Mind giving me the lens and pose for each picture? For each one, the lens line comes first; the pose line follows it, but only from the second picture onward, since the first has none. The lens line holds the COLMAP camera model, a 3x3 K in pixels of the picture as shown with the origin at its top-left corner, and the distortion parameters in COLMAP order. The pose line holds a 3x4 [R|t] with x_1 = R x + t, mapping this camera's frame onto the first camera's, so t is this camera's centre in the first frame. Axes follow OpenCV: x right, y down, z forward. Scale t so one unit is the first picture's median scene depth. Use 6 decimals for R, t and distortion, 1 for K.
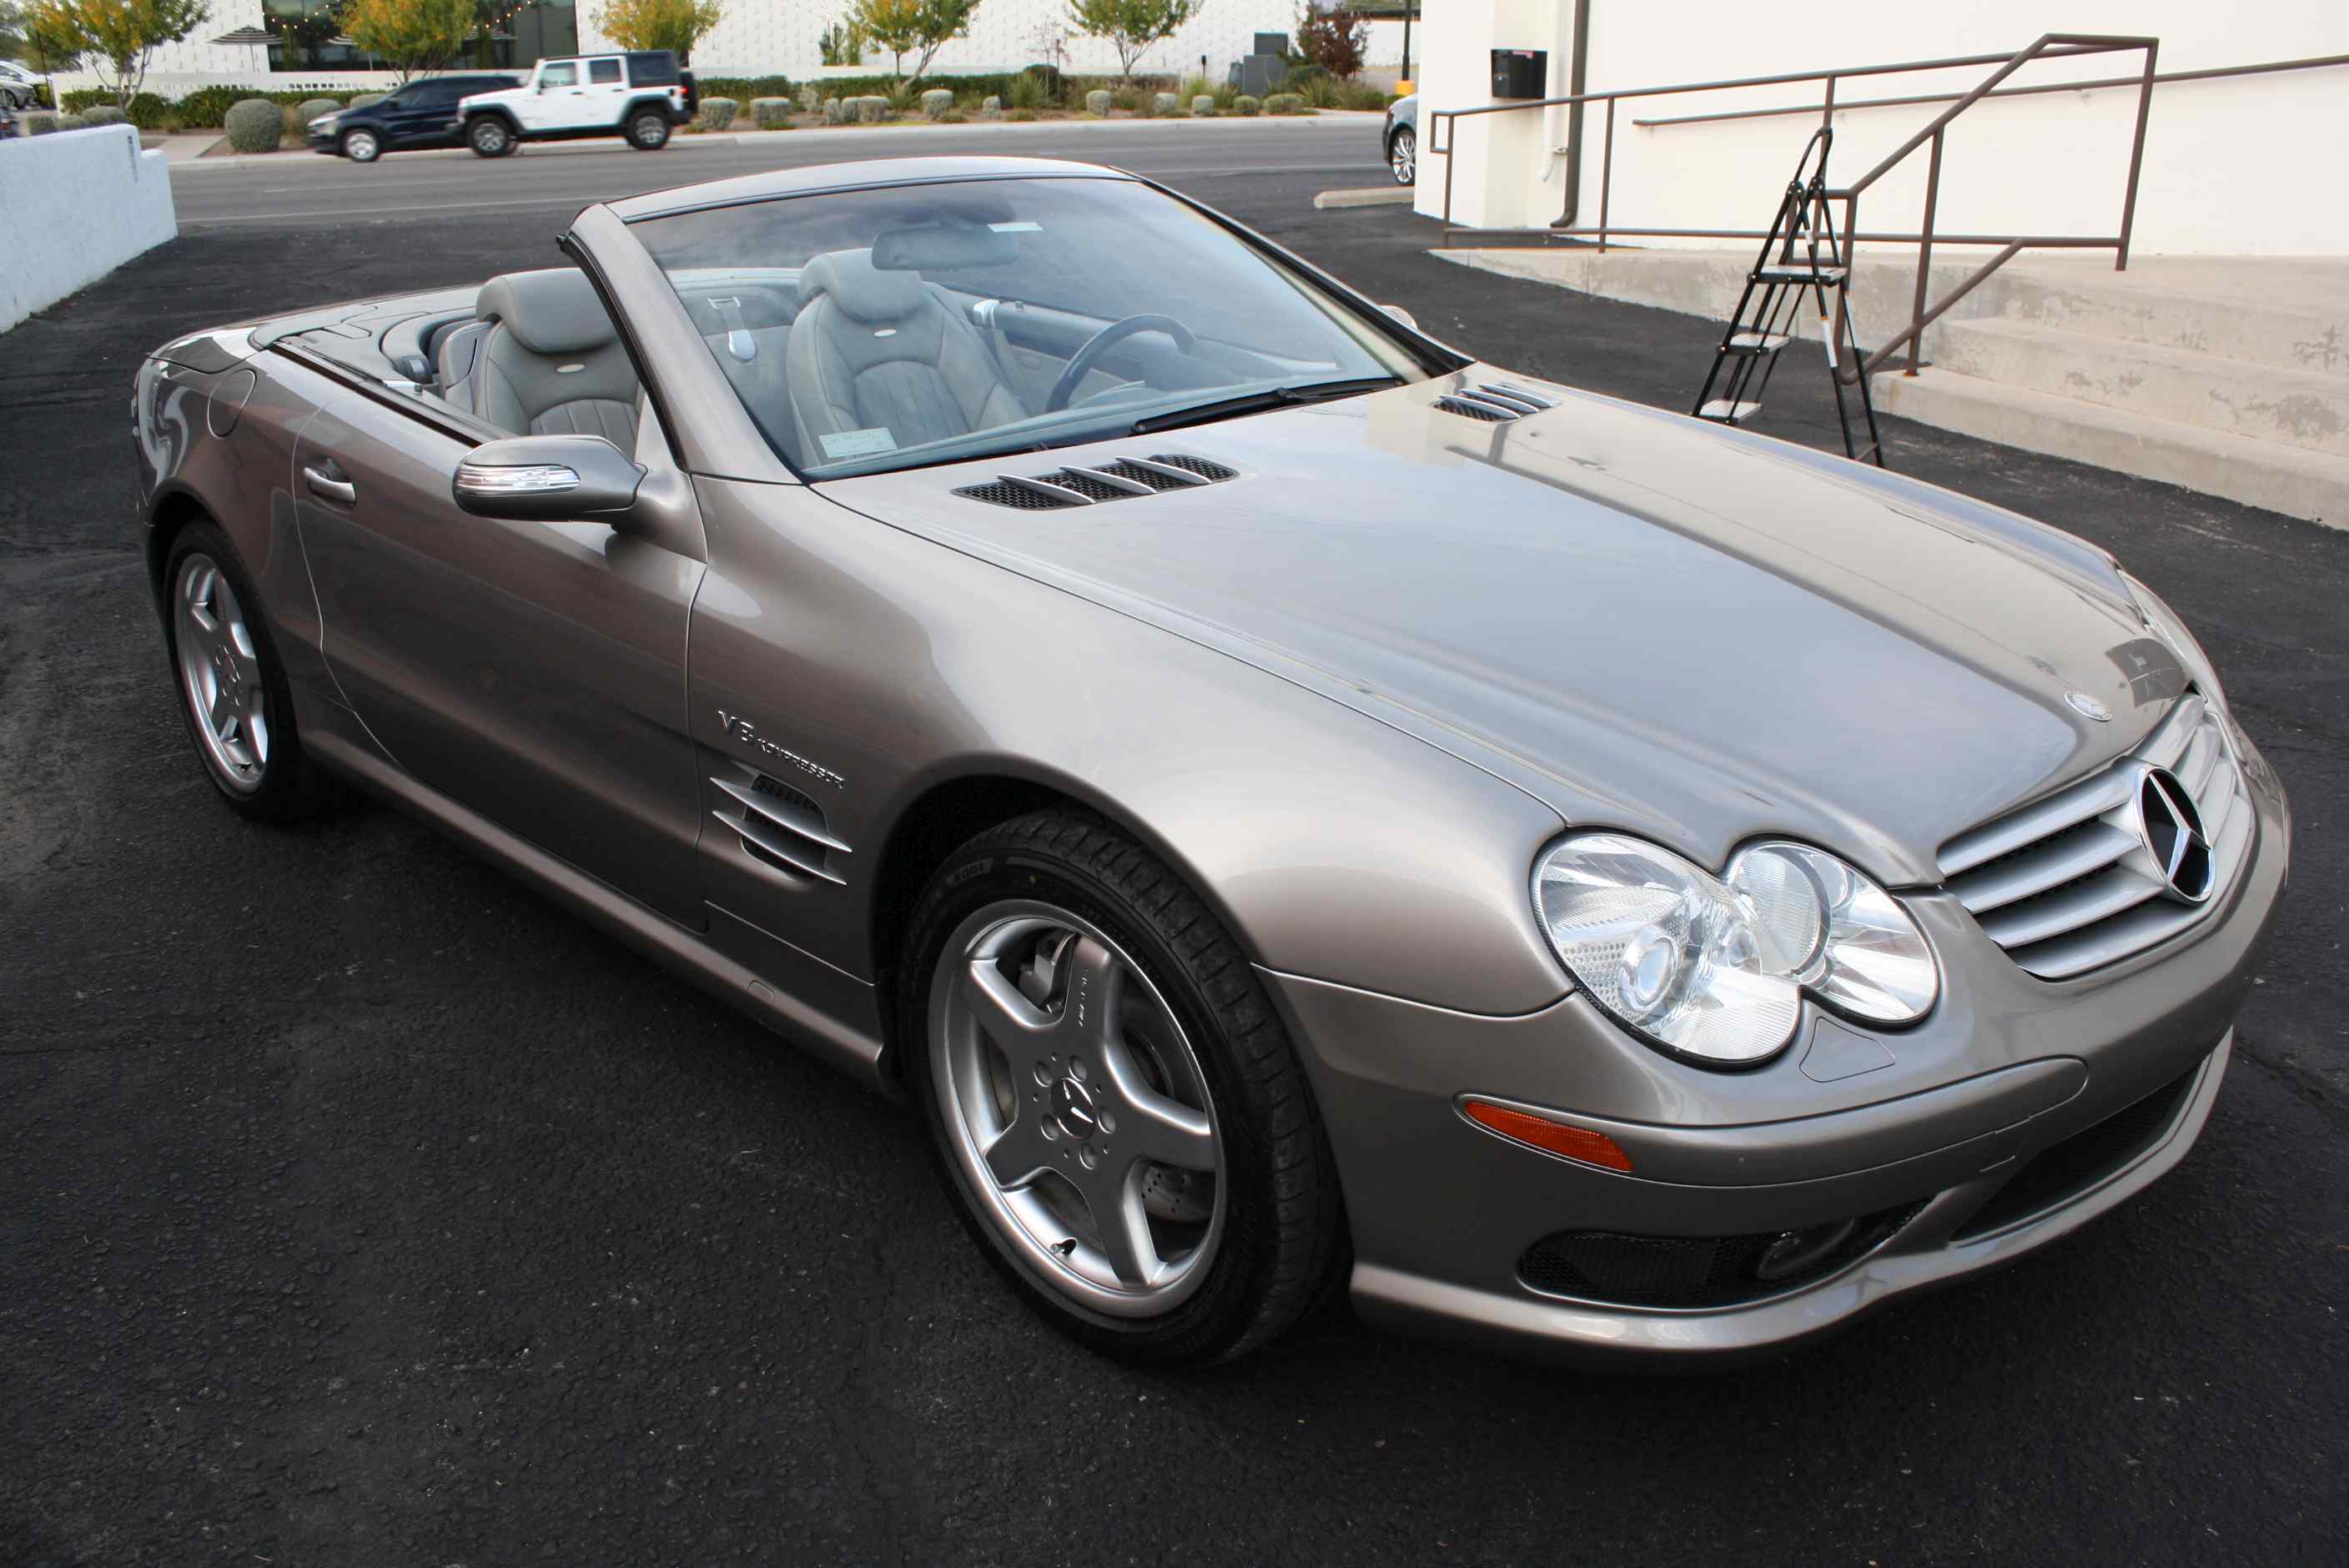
lens RADIAL K [[1976.5, 0, 1211.7], [0, 1976.5, 818.9], [0, 0, 1]] dist [-0.138941, 0.098090]
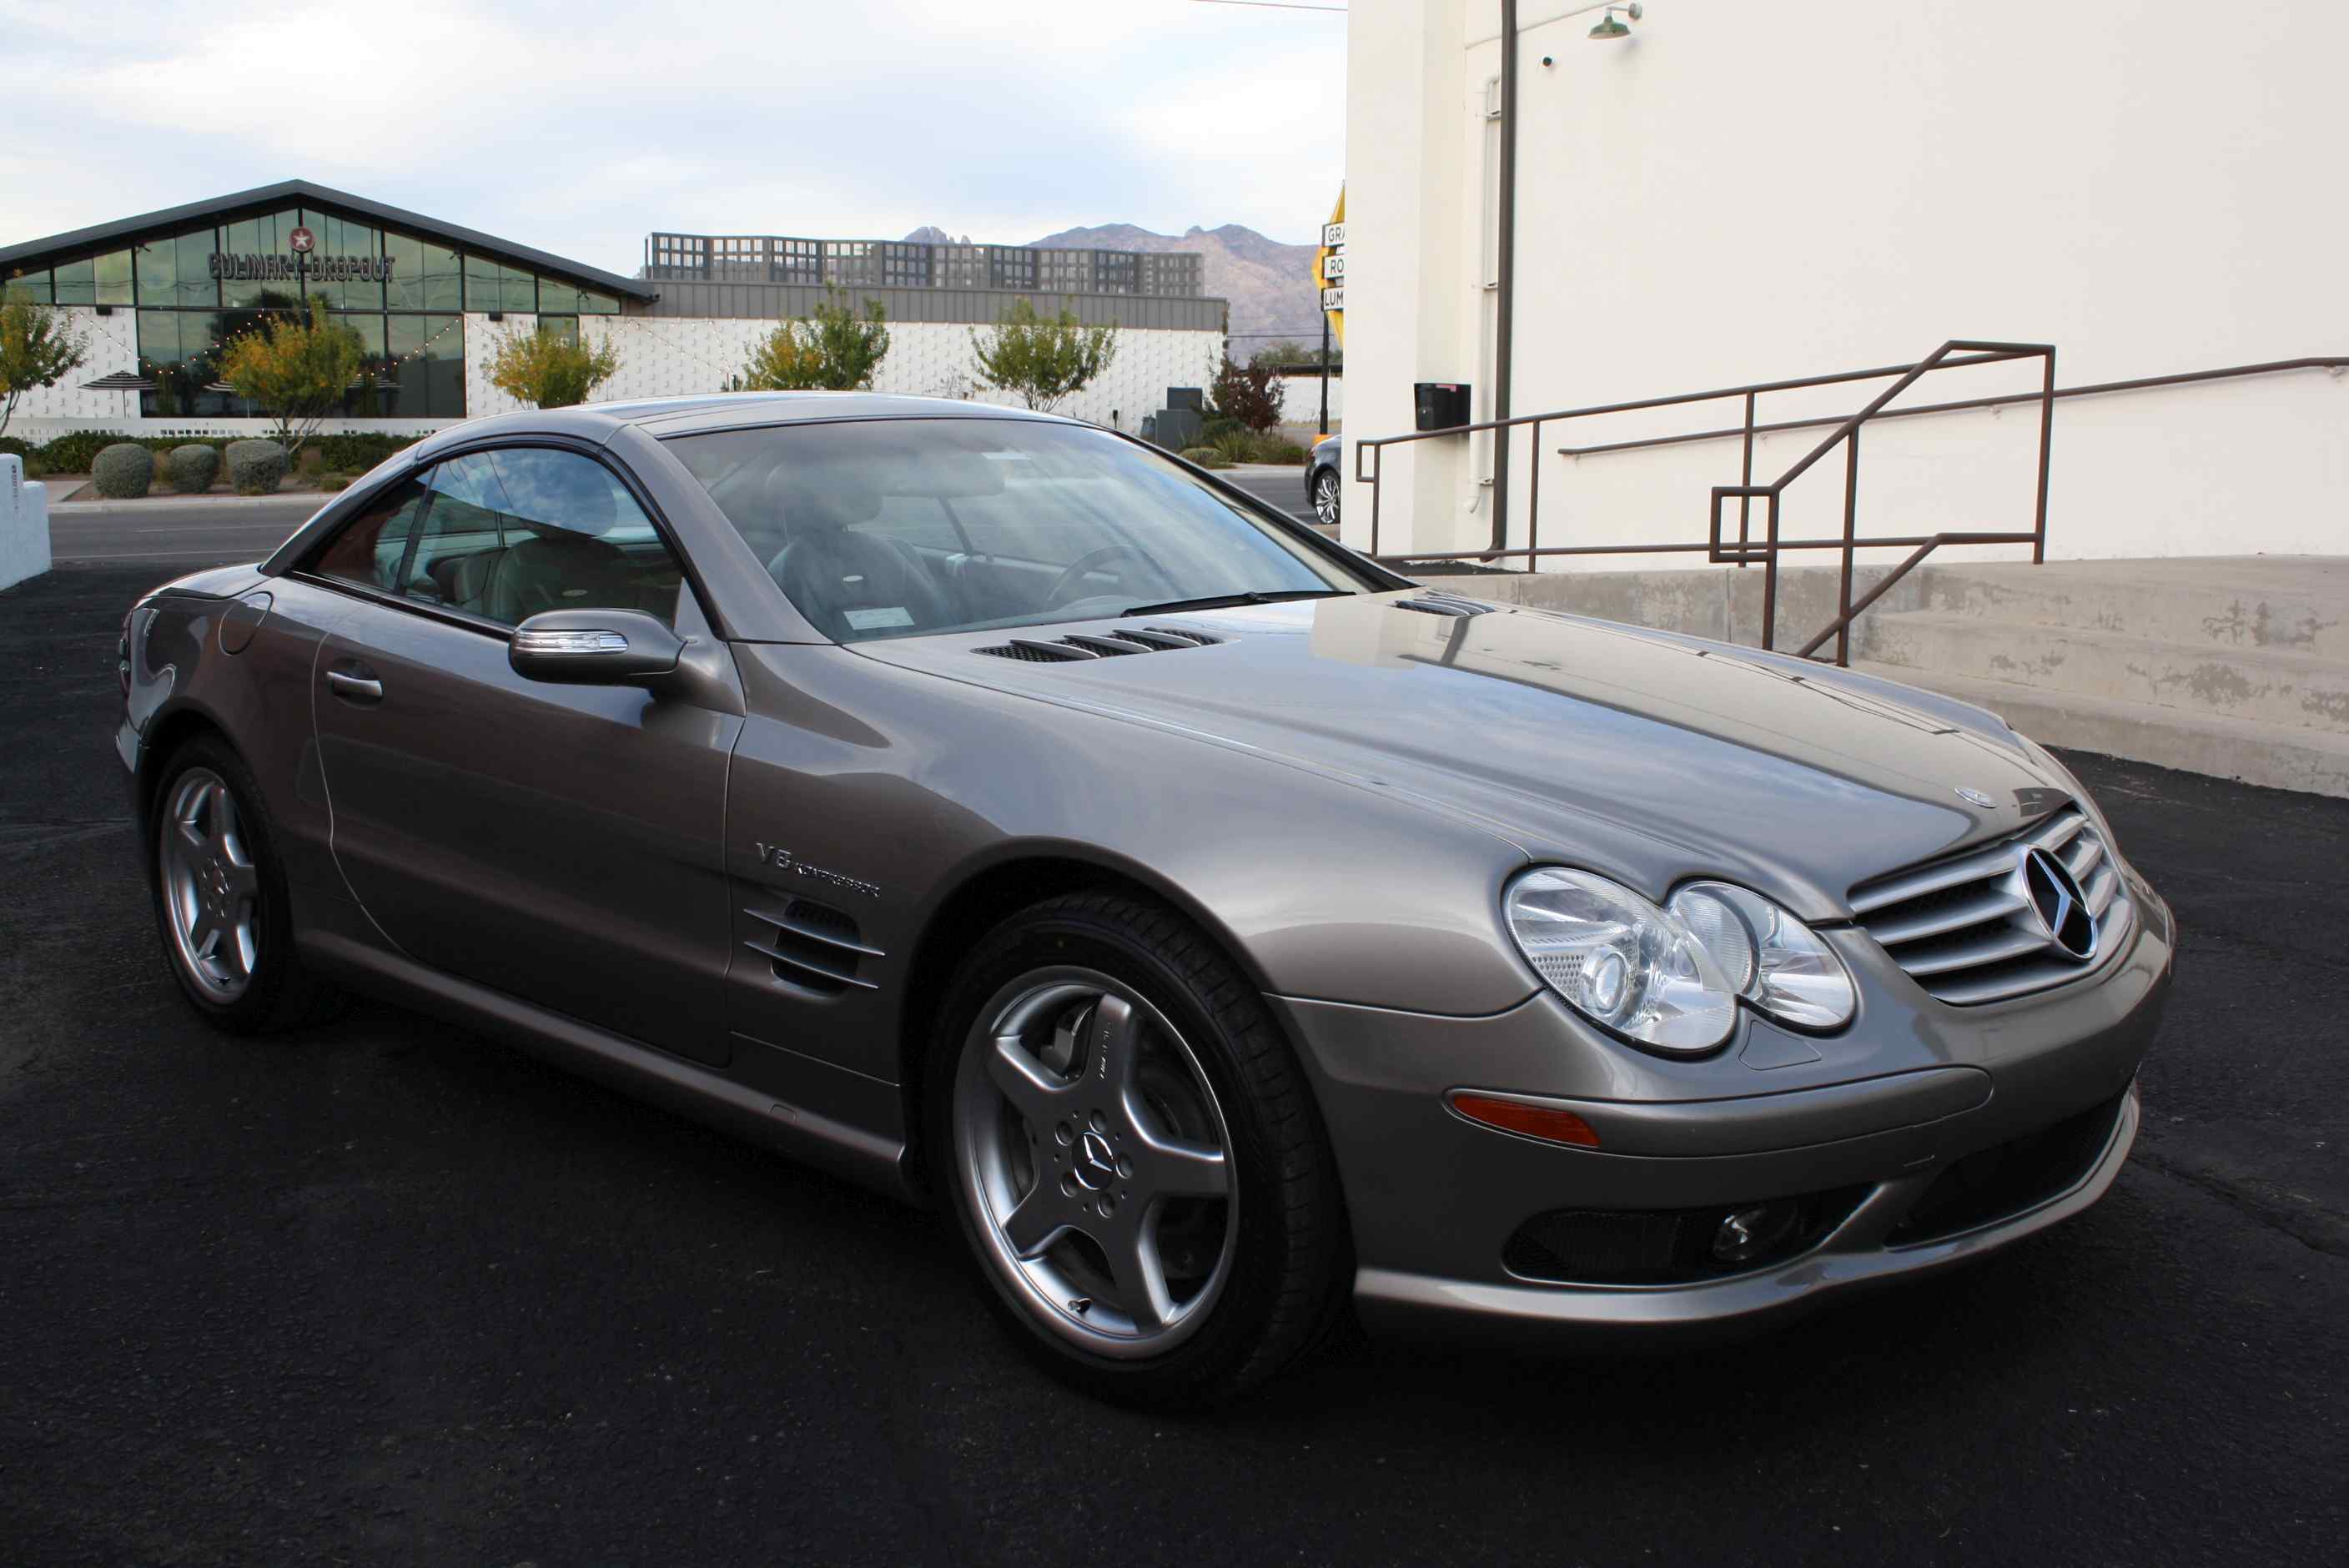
lens RADIAL K [[2152.3, 0, 1180.0], [0, 2152.3, 735.7], [0, 0, 1]] dist [-0.073430, 0.000000]
pose [[0.999609, -0.005972, 0.027302, -0.038015], [0.011978, 0.974179, -0.225460, 0.134143], [-0.025251, 0.225699, 0.973870, -0.165995]]
